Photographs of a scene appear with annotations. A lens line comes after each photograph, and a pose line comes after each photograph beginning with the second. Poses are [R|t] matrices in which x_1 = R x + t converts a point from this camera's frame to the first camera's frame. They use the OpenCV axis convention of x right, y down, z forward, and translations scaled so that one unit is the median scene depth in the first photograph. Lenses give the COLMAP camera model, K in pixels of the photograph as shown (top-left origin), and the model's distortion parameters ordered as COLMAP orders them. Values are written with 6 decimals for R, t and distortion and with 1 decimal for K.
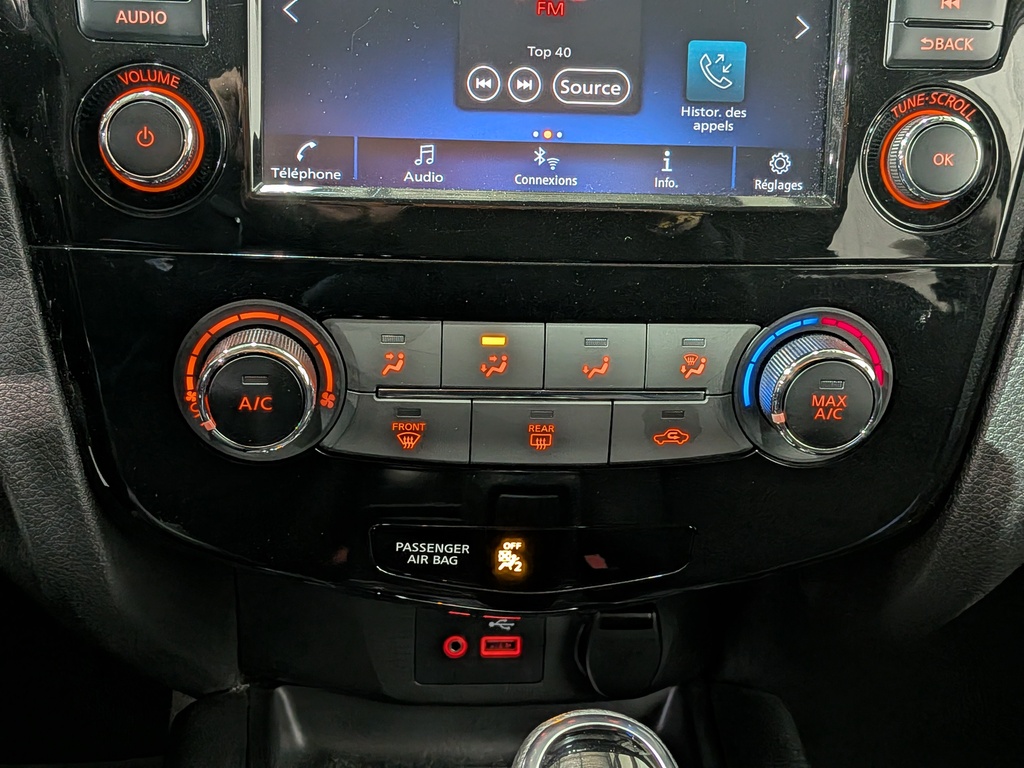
lens RADIAL K [[1486.5, 0, 512.0], [0, 1486.5, 384.0], [0, 0, 1]] dist [0.111367, -0.215669]
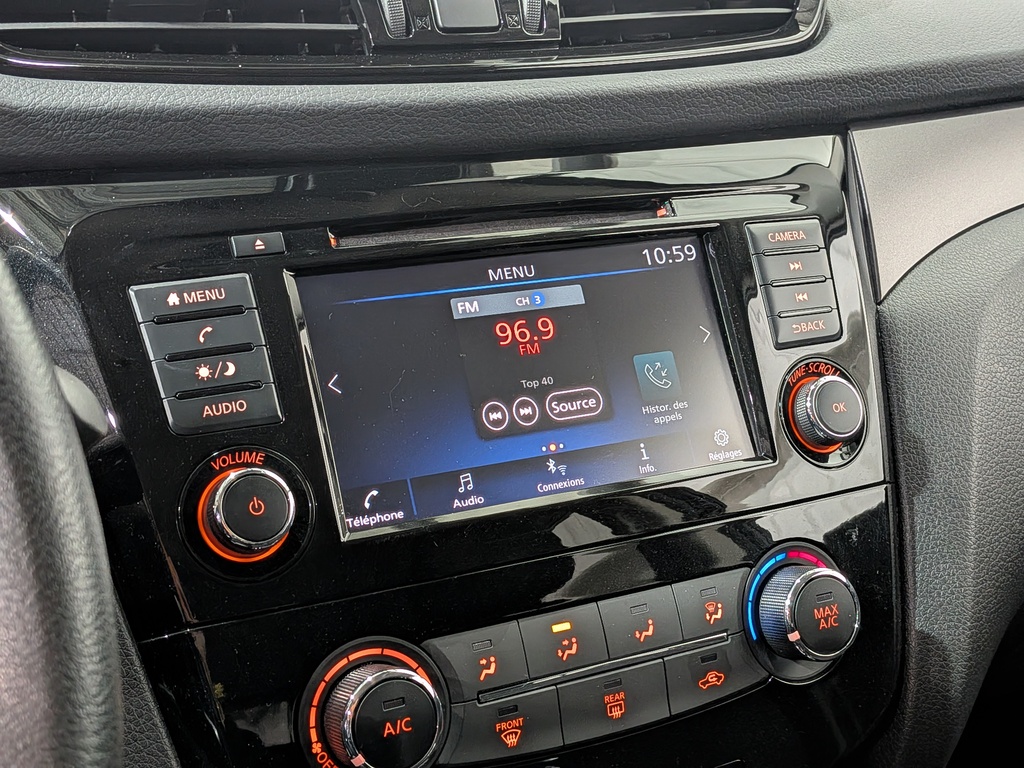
lens RADIAL K [[1486.5, 0, 512.0], [0, 1486.5, 384.0], [0, 0, 1]] dist [0.111367, -0.215669]
pose [[0.911257, -0.173382, 0.373564, -0.437947], [0.284136, 0.921287, -0.265512, 0.090828], [-0.298125, 0.348093, 0.888793, -0.059088]]
